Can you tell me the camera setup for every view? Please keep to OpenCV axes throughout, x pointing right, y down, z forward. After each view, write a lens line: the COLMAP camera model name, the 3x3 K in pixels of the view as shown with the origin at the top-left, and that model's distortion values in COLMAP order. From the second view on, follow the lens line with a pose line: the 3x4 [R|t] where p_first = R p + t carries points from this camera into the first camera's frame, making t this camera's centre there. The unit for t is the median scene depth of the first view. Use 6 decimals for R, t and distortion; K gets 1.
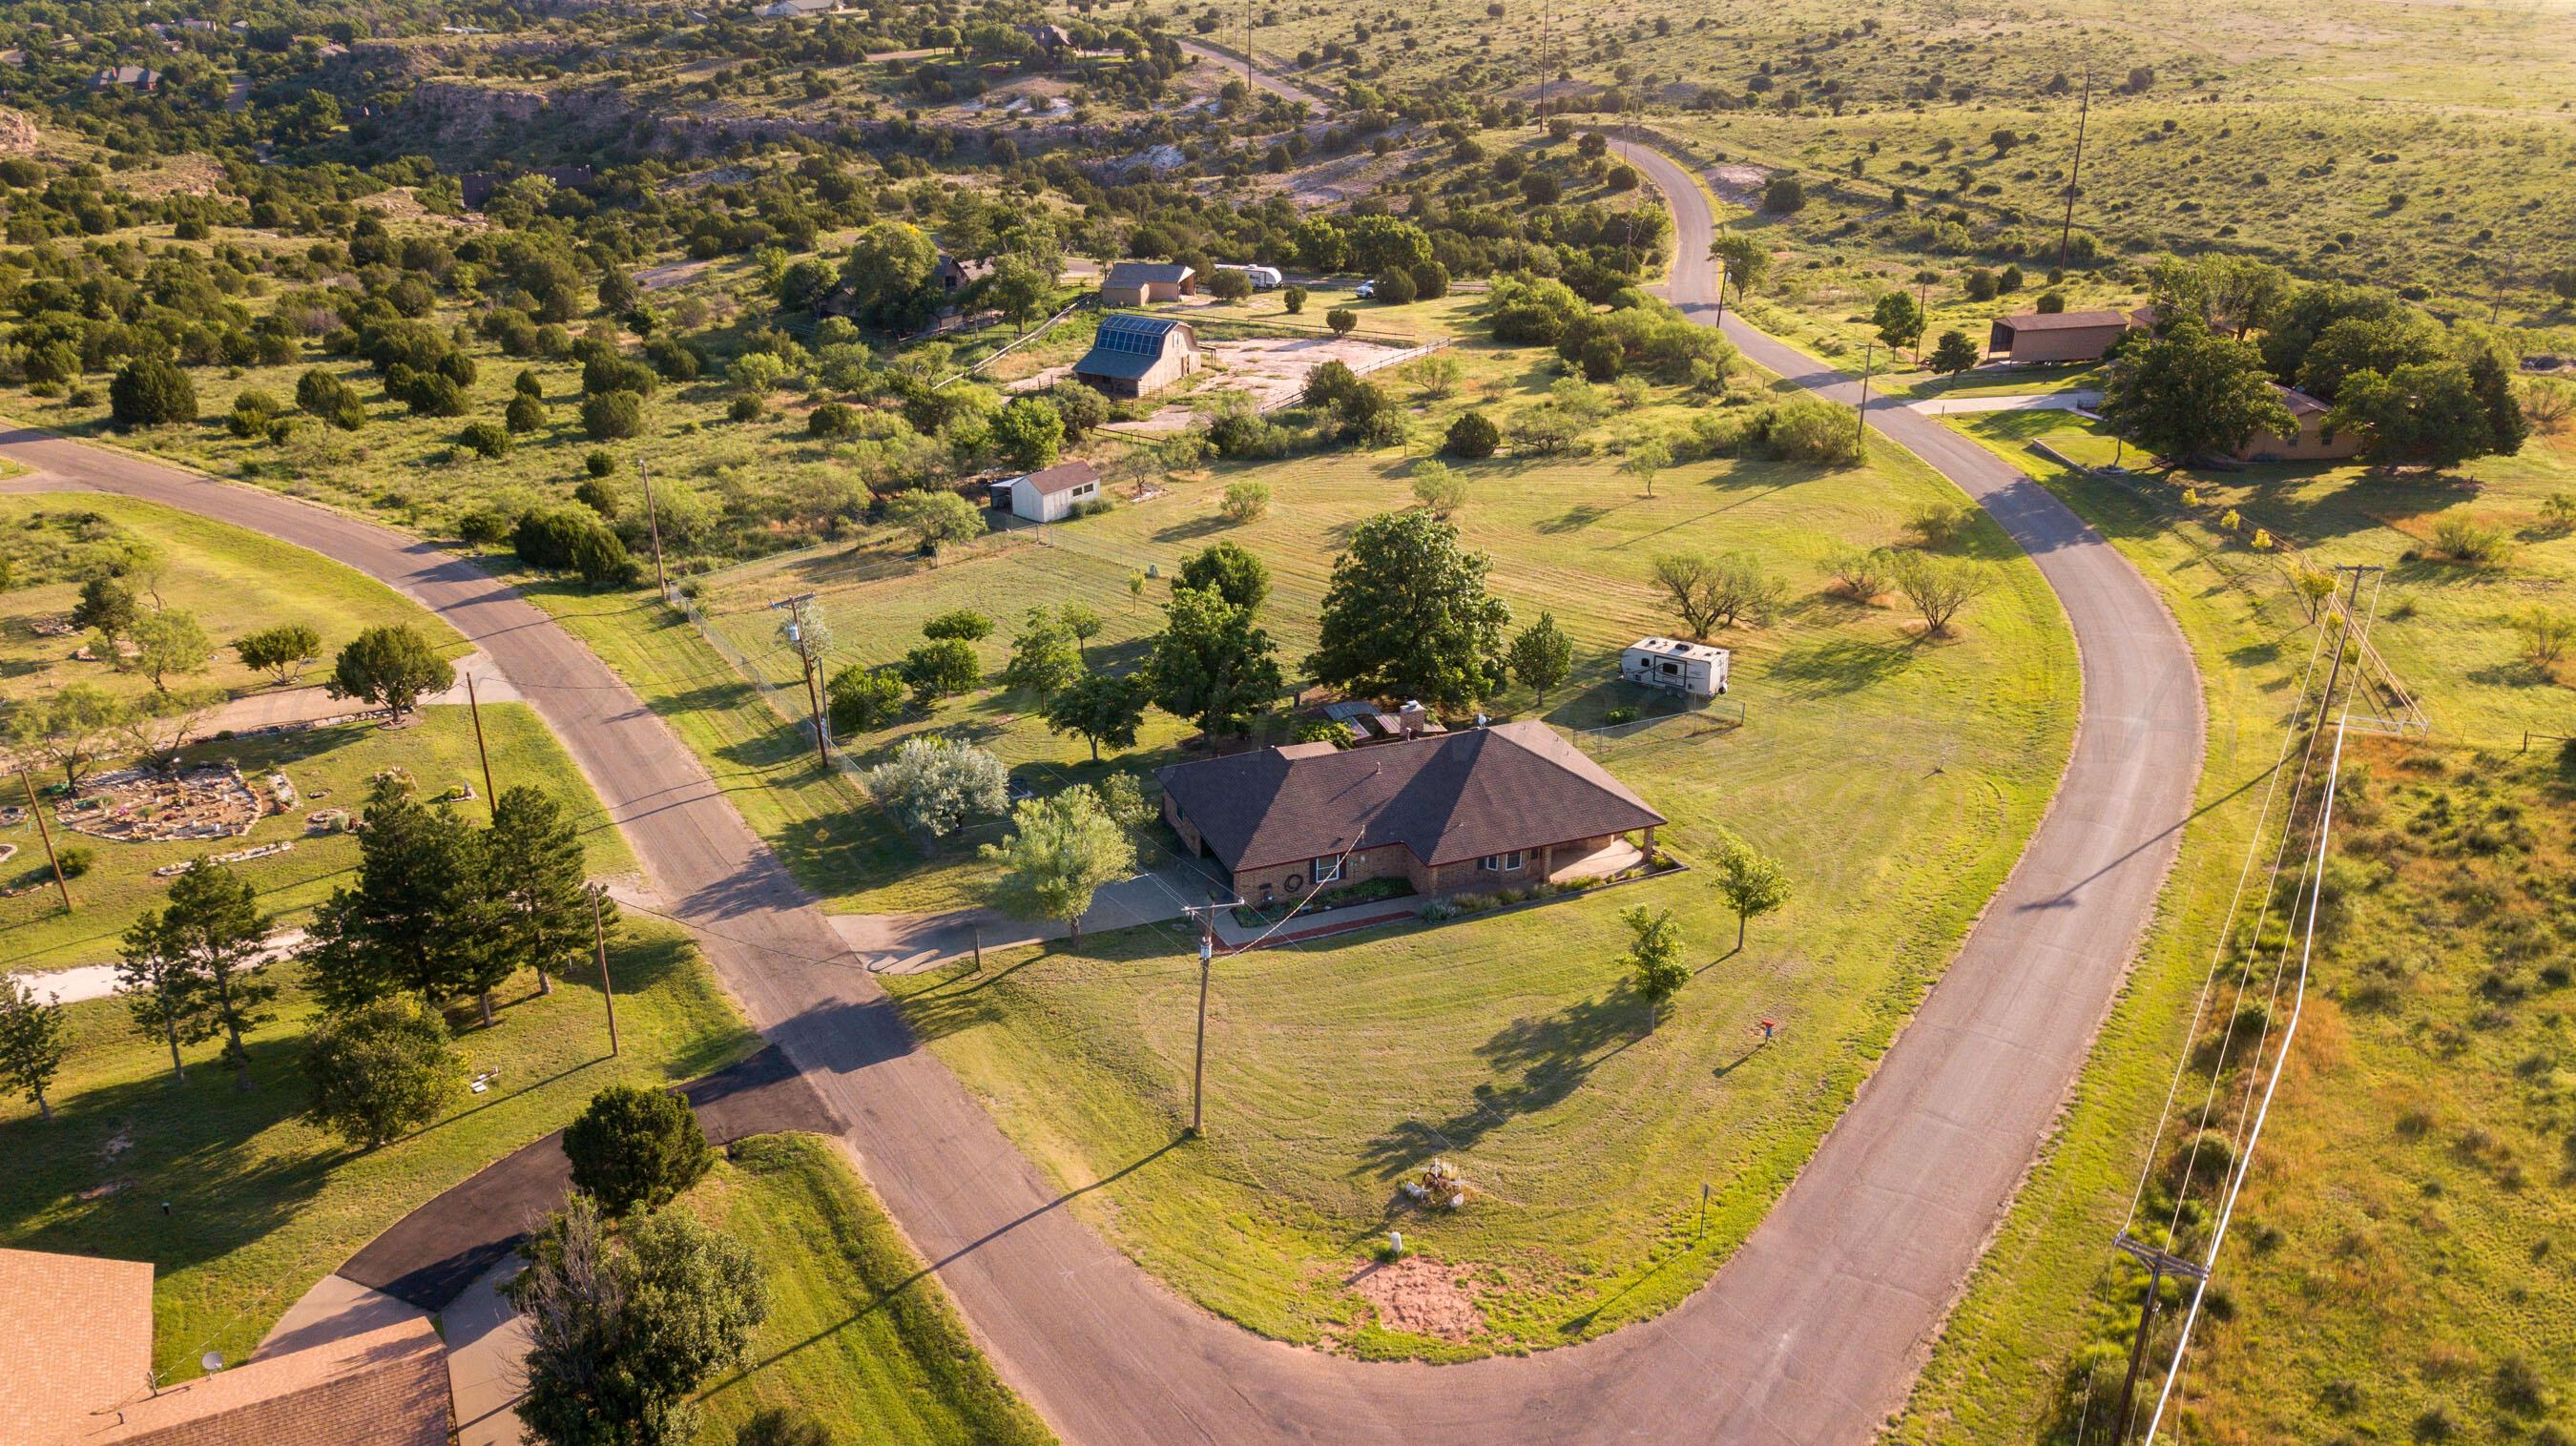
lens RADIAL K [[1979.6, 0, 1280.8], [0, 1979.6, 726.2], [0, 0, 1]] dist [0.006046, 0.003332]
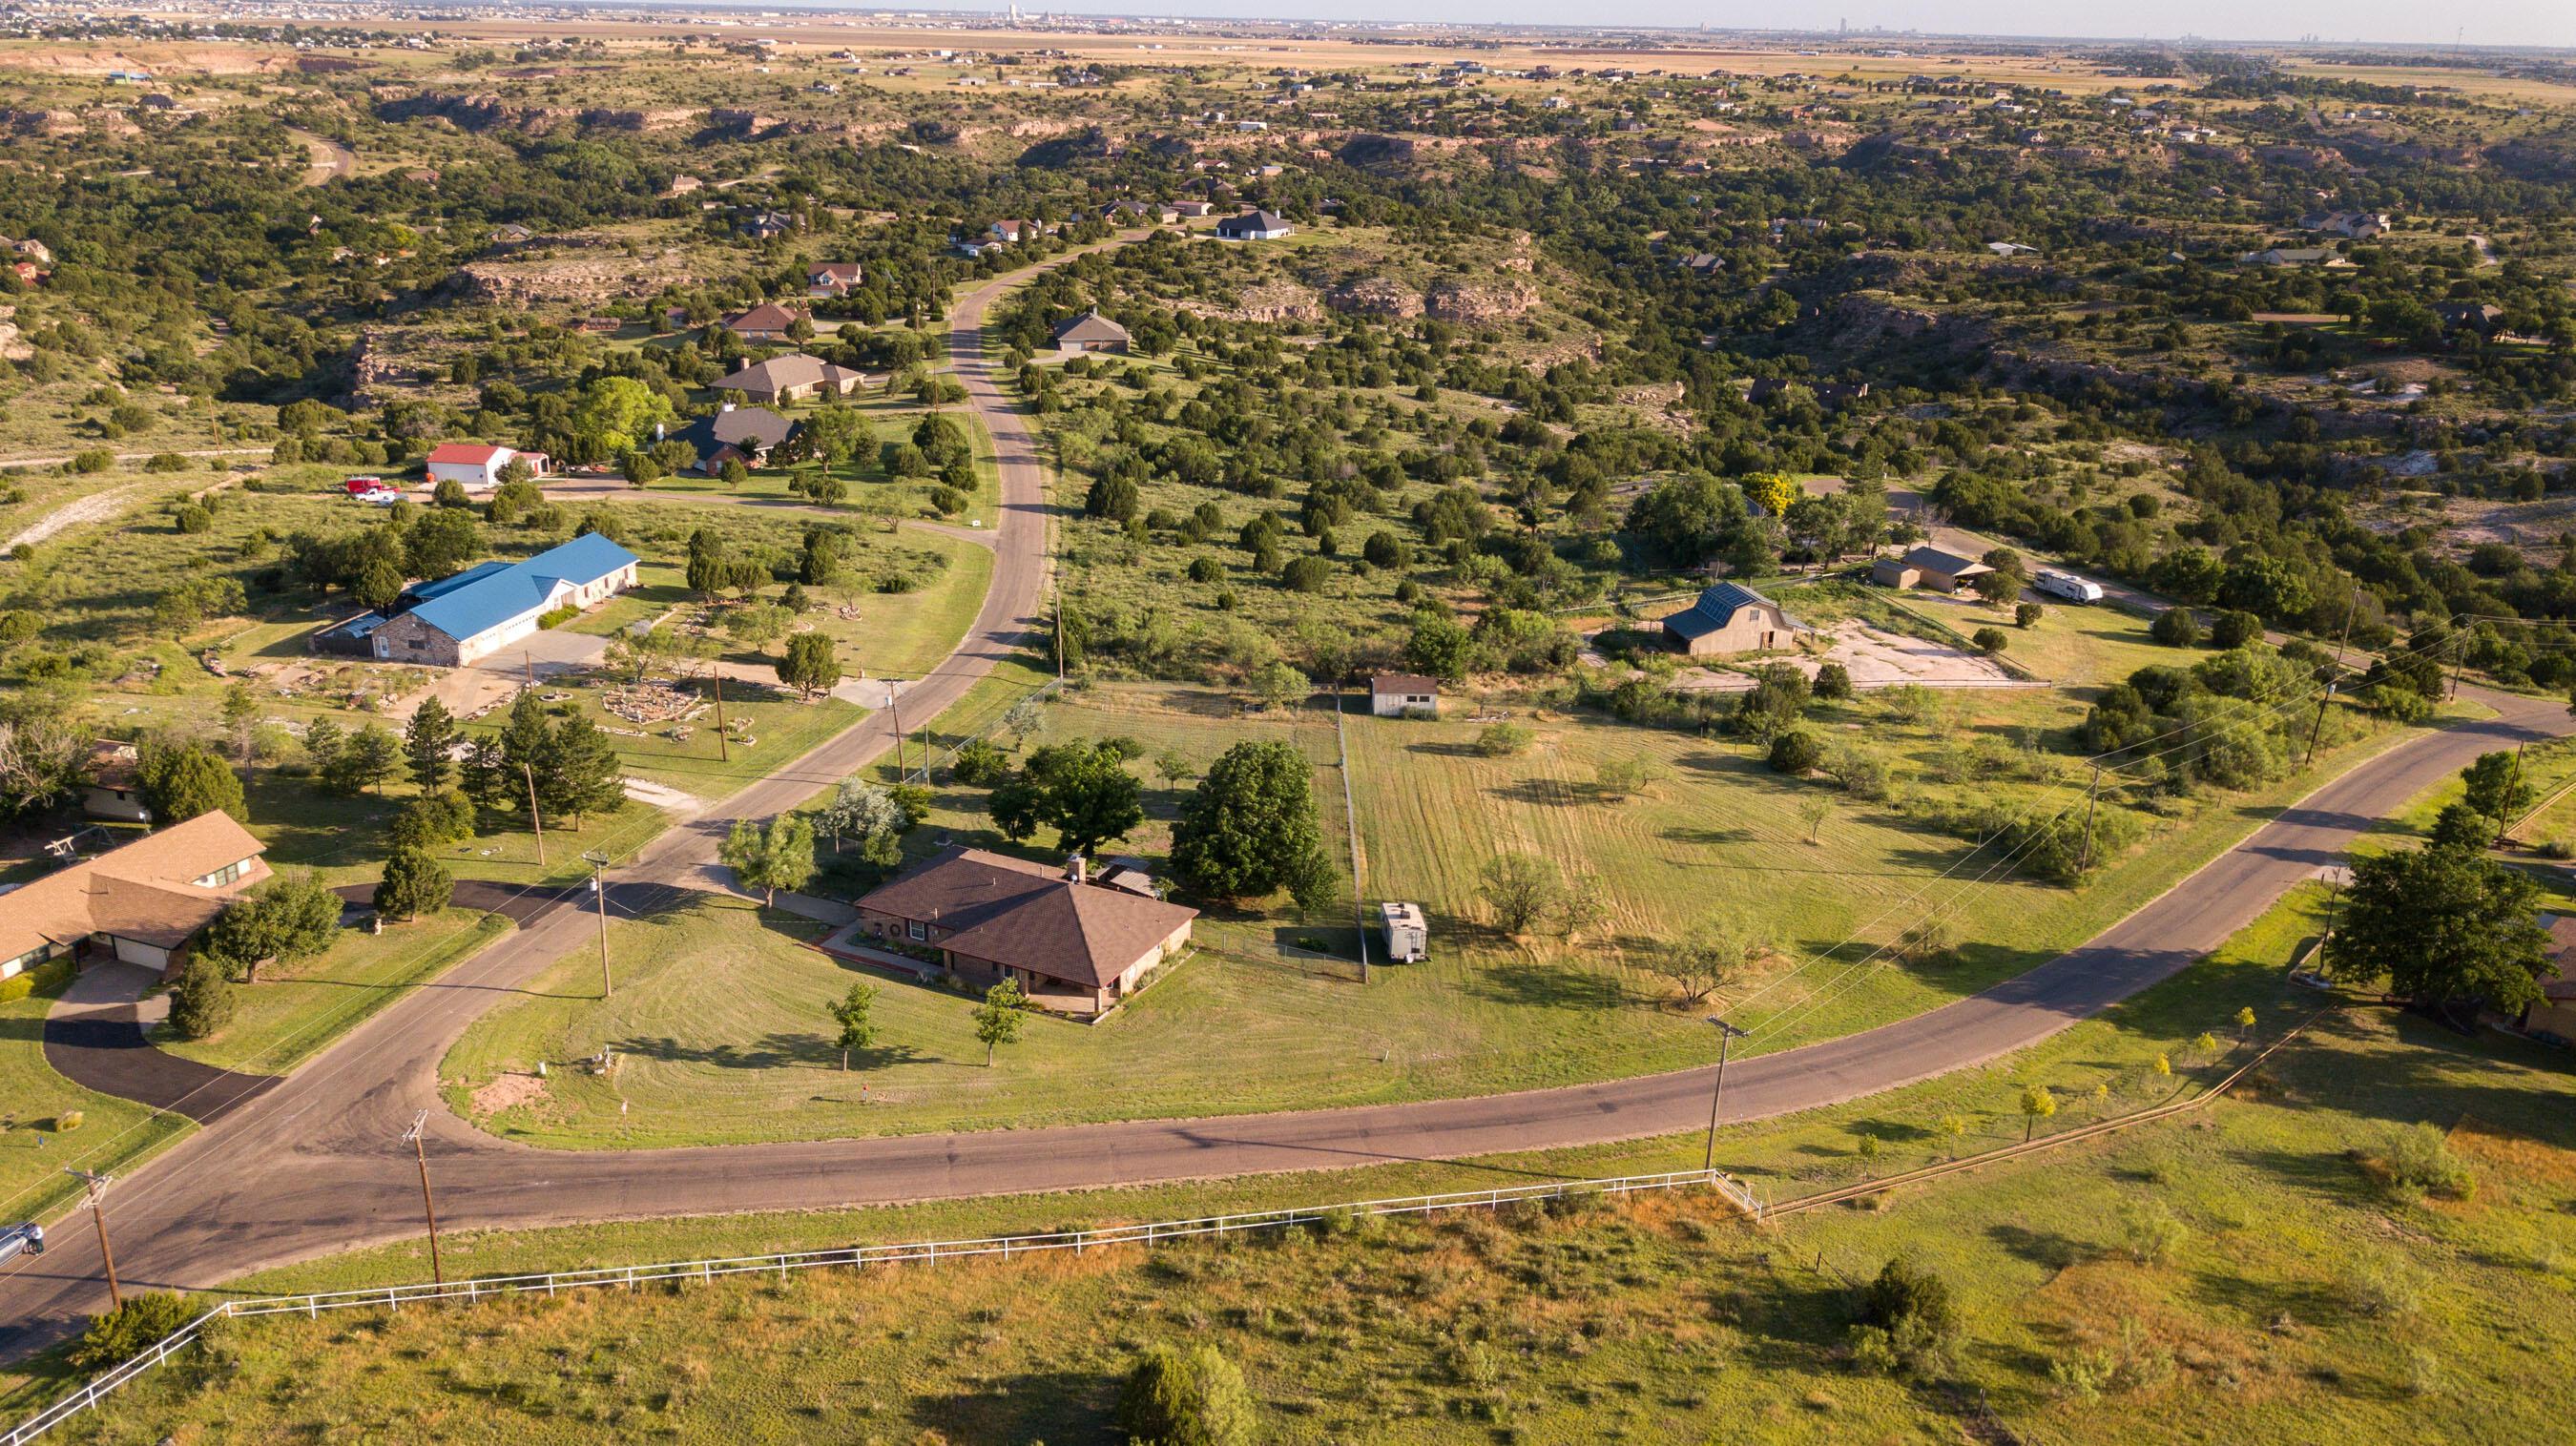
lens RADIAL K [[1979.6, 0, 1286.2], [0, 1979.6, 727.6], [0, 0, 1]] dist [0.006046, 0.003332]
pose [[0.668891, 0.259429, -0.696622, 0.792034], [-0.319219, 0.946564, 0.045998, -0.149043], [0.671330, 0.191608, 0.715963, 0.073768]]
